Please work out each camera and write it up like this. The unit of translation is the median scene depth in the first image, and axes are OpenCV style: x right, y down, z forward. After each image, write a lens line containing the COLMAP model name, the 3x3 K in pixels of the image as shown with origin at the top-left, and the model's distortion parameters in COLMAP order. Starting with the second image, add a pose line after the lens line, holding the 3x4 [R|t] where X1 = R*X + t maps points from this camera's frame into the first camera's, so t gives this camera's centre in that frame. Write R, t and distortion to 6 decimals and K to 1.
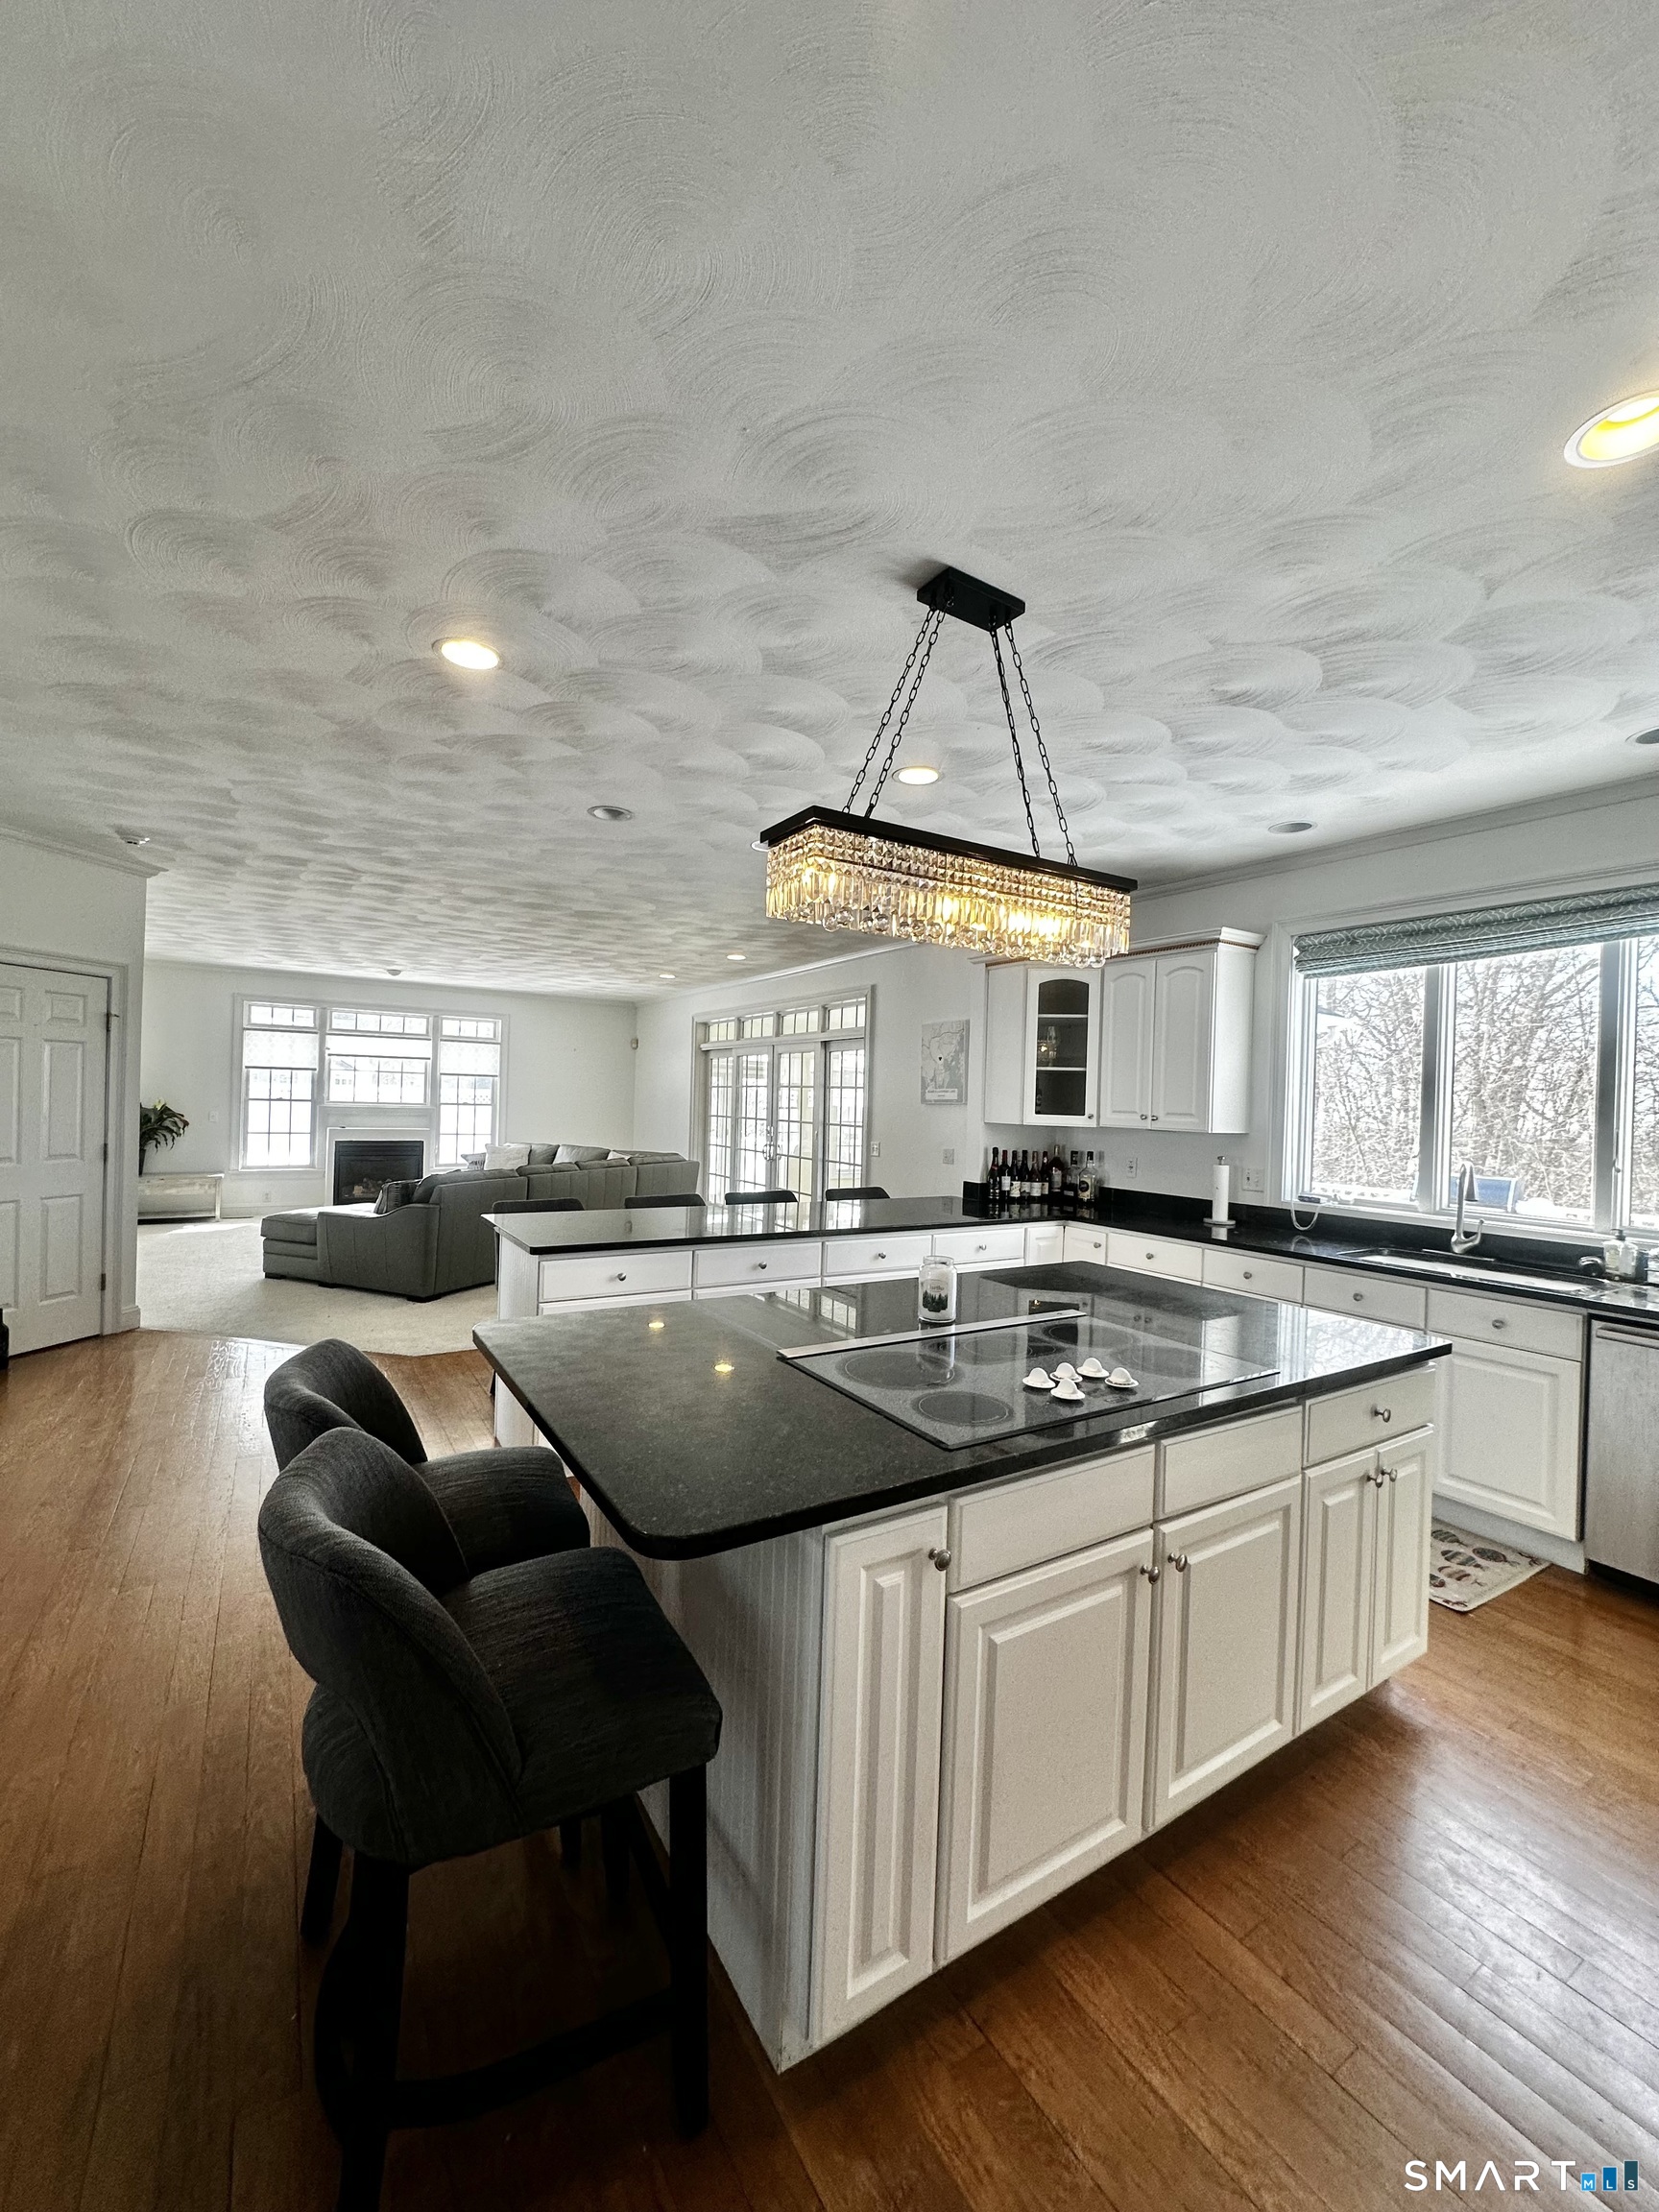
lens RADIAL K [[890.6, 0, 881.9], [0, 890.6, 1103.6], [0, 0, 1]] dist [0.002352, -0.000006]
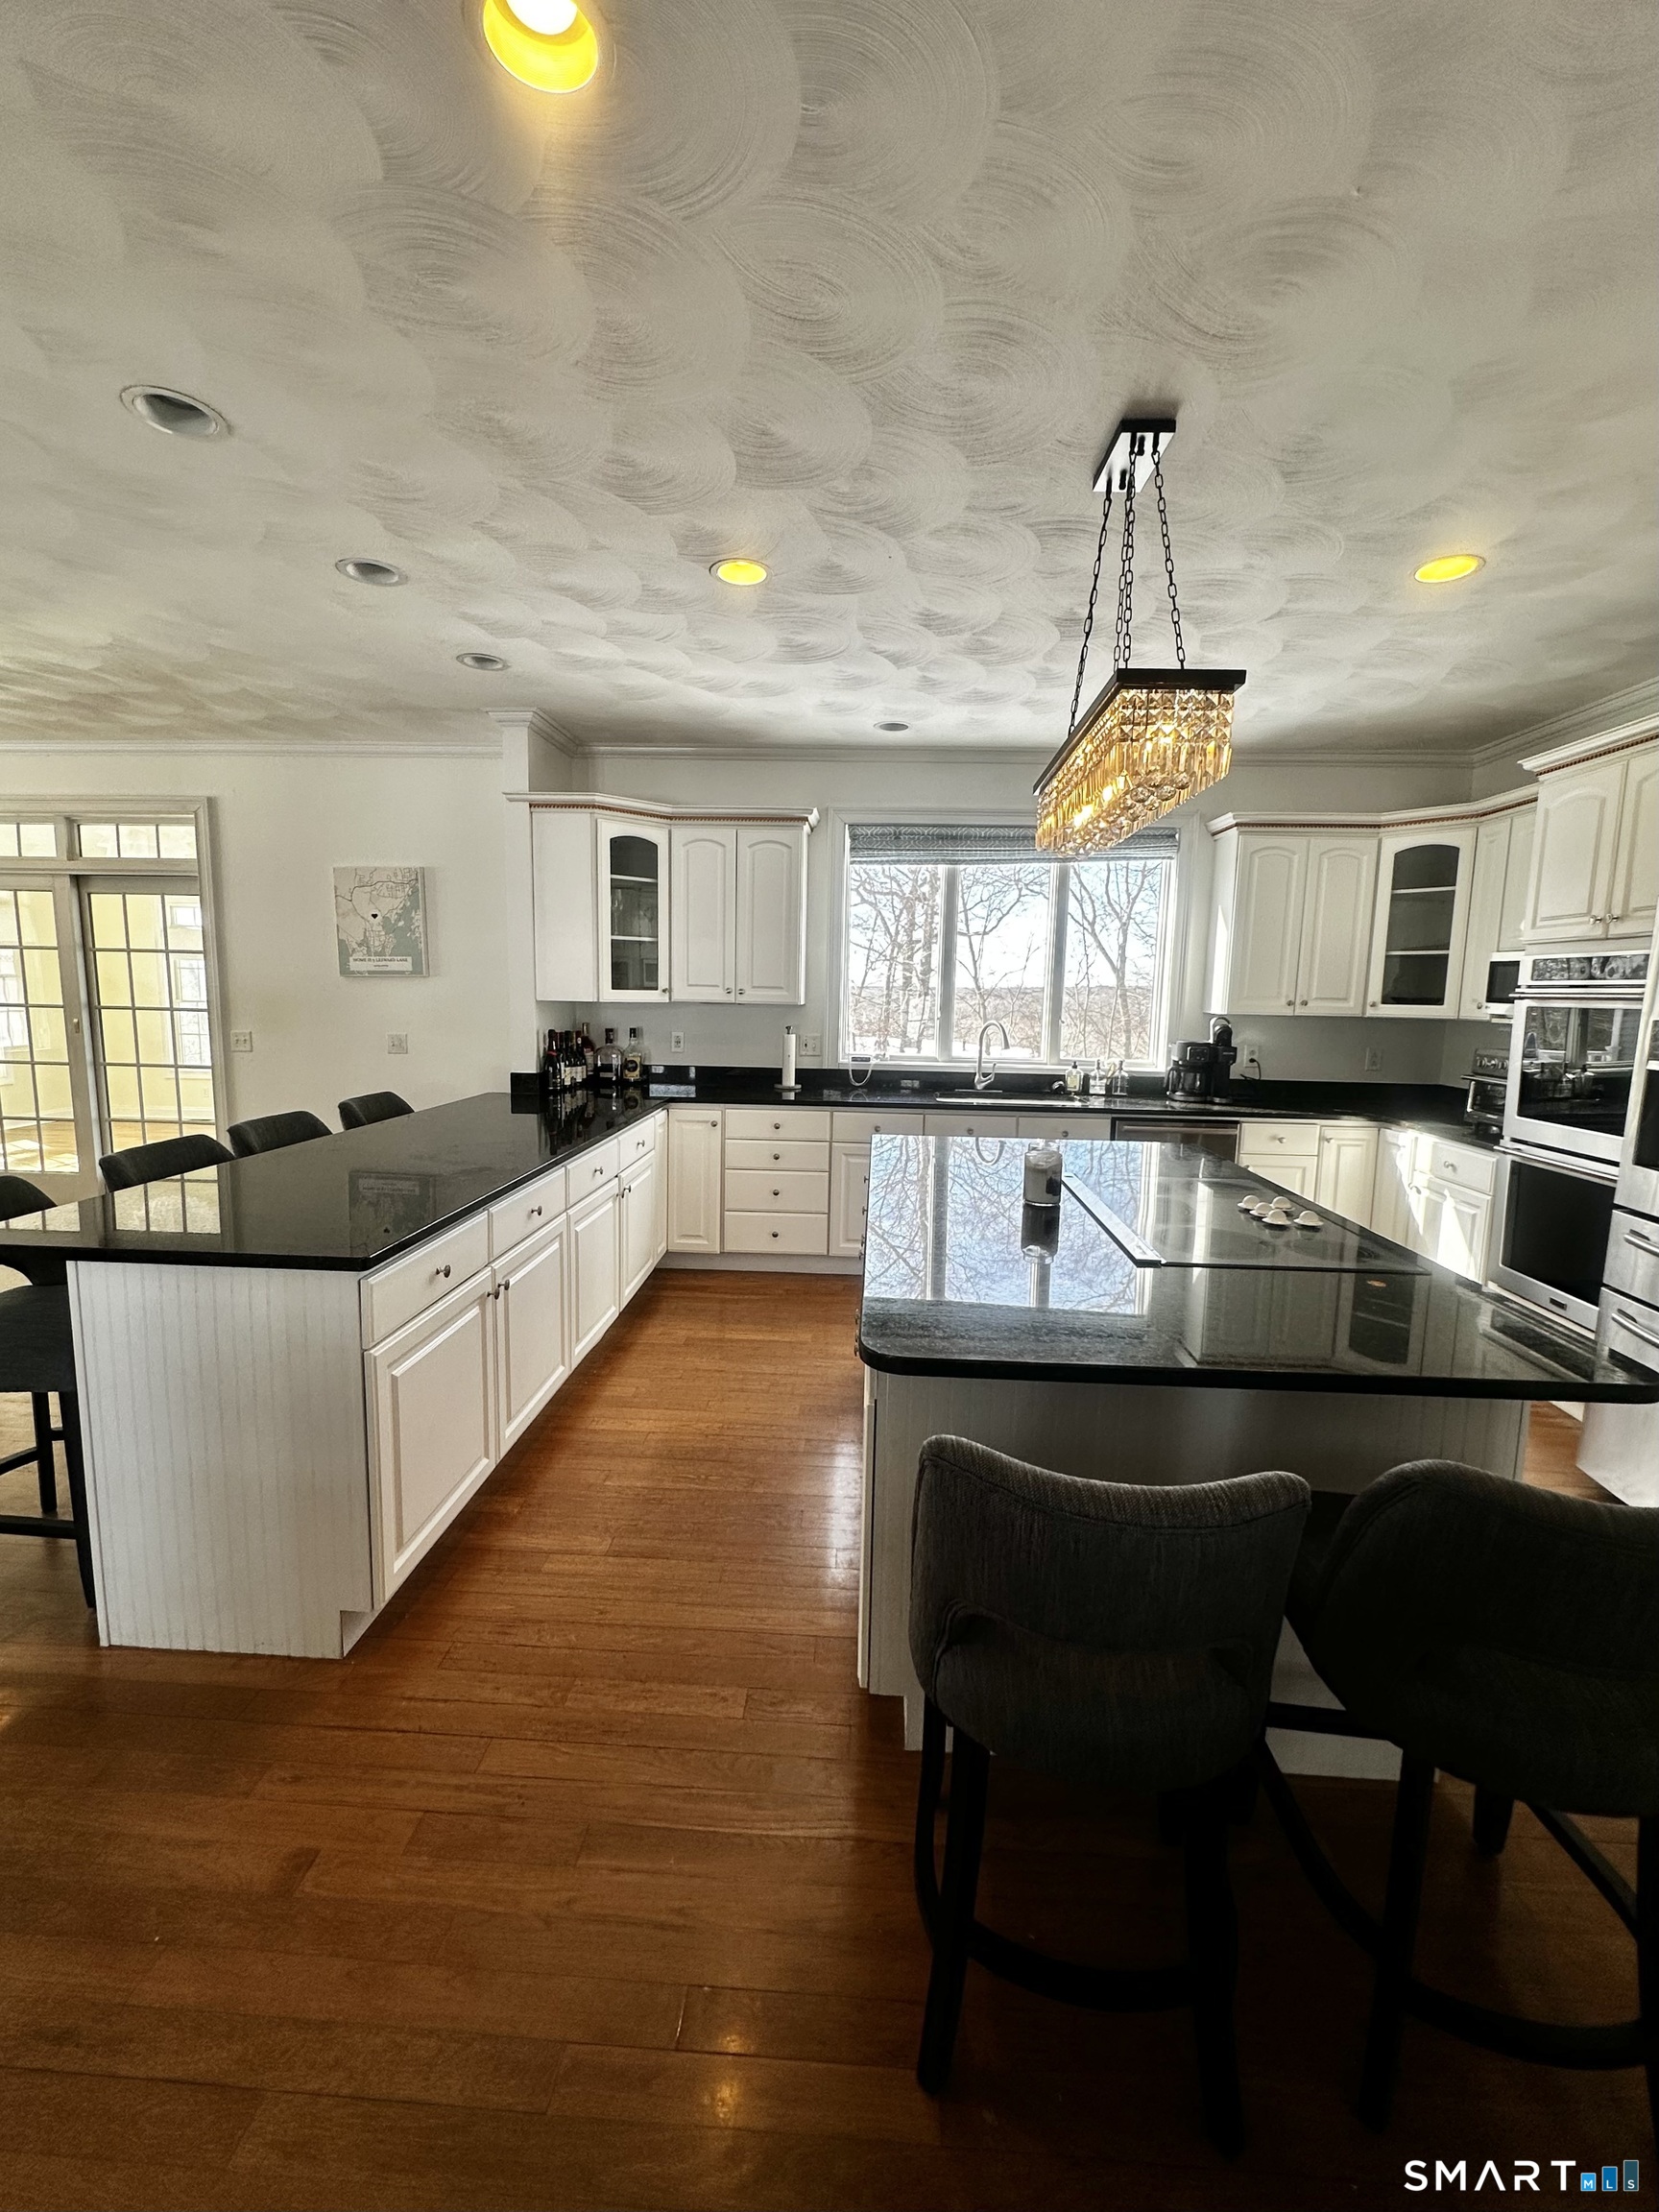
lens RADIAL K [[890.6, 0, 834.3], [0, 890.6, 1104.0], [0, 0, 1]] dist [0.002352, -0.000006]
pose [[0.597784, -0.122289, 0.792275, -0.444614], [-0.001639, 0.988108, 0.153753, -0.013391], [-0.801655, -0.093210, 0.590475, 0.309157]]
